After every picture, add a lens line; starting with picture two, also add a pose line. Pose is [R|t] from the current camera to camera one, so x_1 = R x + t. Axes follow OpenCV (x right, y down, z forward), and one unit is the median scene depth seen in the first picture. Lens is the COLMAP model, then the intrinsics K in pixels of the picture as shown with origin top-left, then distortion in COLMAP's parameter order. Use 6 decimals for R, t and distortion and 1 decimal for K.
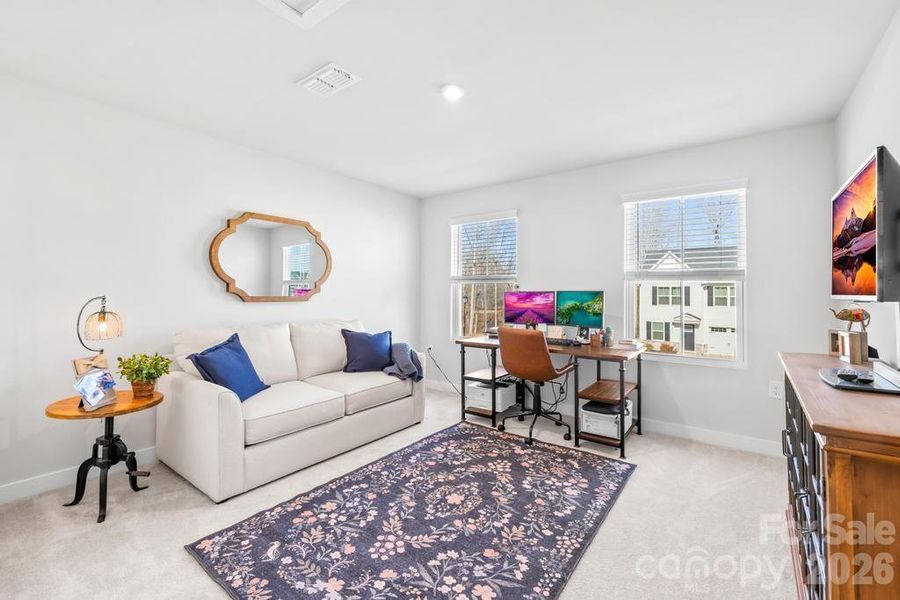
lens RADIAL K [[377.4, 0, 444.6], [0, 377.4, 296.7], [0, 0, 1]] dist [-0.000226, -0.000112]
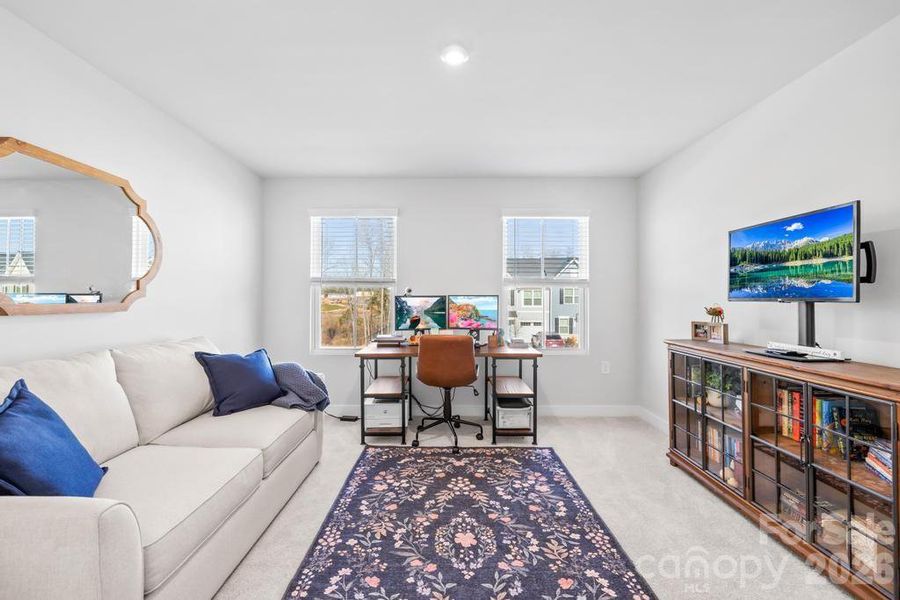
lens RADIAL K [[367.2, 0, 450.0], [0, 367.2, 300.0], [0, 0, 1]] dist [-0.000208, 0.000135]
pose [[0.804684, -0.007799, 0.593652, -0.377238], [0.008406, 0.999963, 0.001743, -0.004785], [-0.593644, 0.003587, 0.804720, 0.272124]]
